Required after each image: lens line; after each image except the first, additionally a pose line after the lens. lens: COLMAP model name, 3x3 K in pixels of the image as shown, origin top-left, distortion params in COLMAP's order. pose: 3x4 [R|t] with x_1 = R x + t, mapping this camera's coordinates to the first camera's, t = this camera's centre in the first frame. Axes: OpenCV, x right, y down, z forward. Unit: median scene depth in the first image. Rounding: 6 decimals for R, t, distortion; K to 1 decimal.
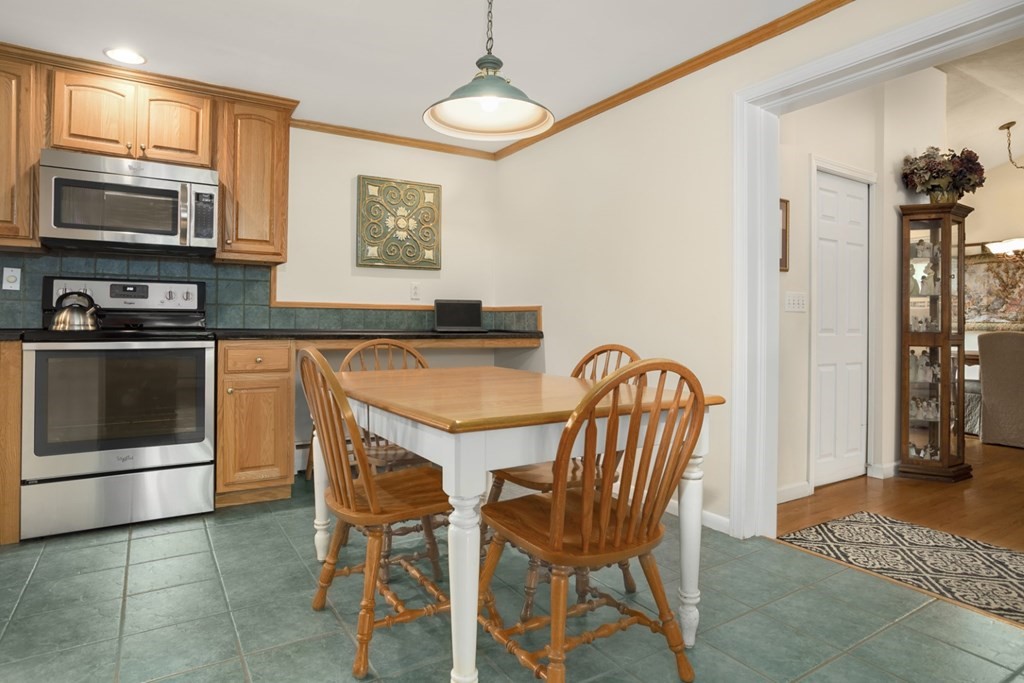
lens RADIAL K [[592.7, 0, 519.3], [0, 592.7, 316.4], [0, 0, 1]] dist [-0.025174, 0.010449]
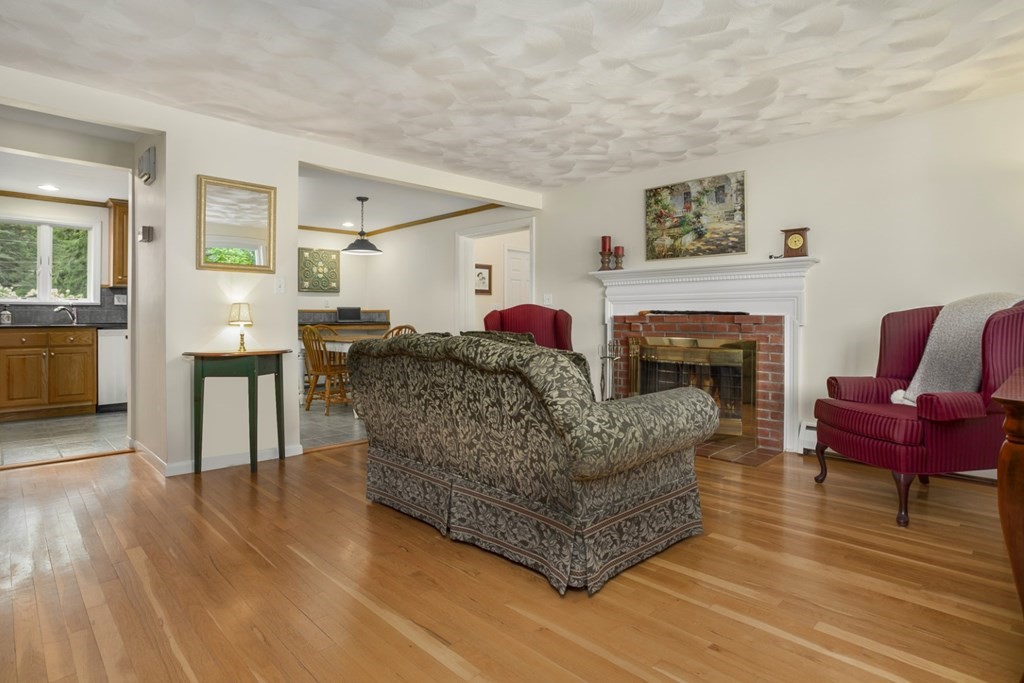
lens RADIAL K [[533.1, 0, 507.8], [0, 533.1, 316.9], [0, 0, 1]] dist [-0.024644, 0.006249]
pose [[0.977861, -0.008581, 0.209078, 0.065751], [0.006558, 0.999925, 0.010369, -0.011858], [-0.209151, -0.008768, 0.977844, -1.216661]]
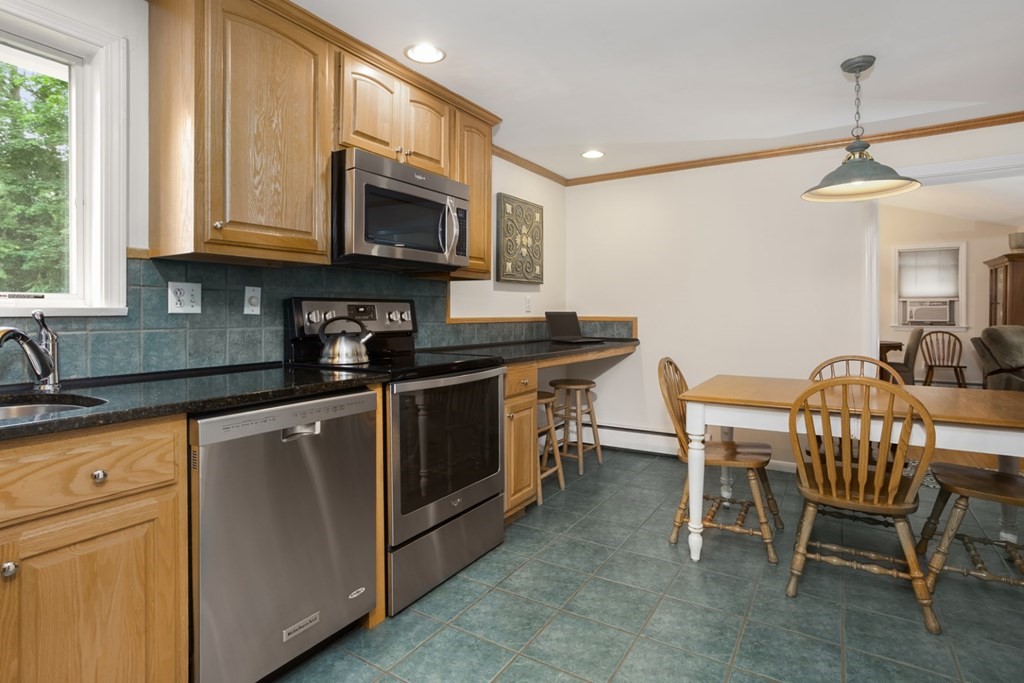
lens RADIAL K [[533.1, 0, 517.8], [0, 533.1, 310.5], [0, 0, 1]] dist [-0.024644, 0.006249]
pose [[0.902813, -0.007762, 0.429963, -0.798917], [0.004687, 0.999955, 0.008210, -0.051675], [-0.430007, -0.005397, 0.902809, 0.184428]]
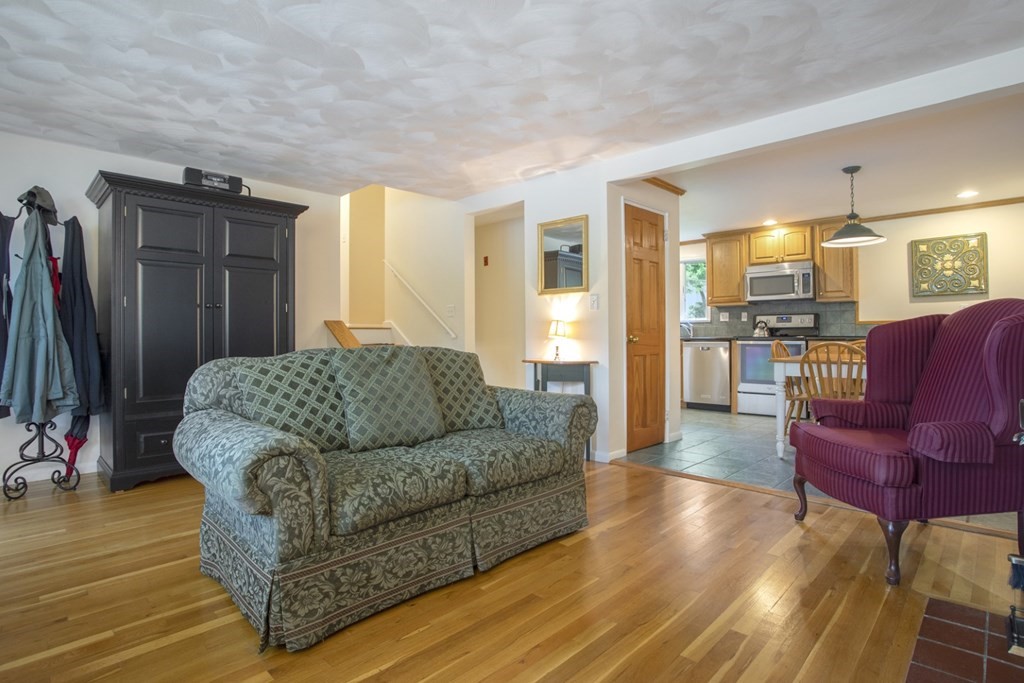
lens RADIAL K [[506.5, 0, 508.8], [0, 506.5, 332.3], [0, 0, 1]] dist [-0.048032, 0.003359]
pose [[0.217871, -0.012944, -0.975892, 0.971004], [0.014321, 0.999847, -0.010064, 0.010439], [0.975873, -0.011783, 0.218023, -0.445664]]
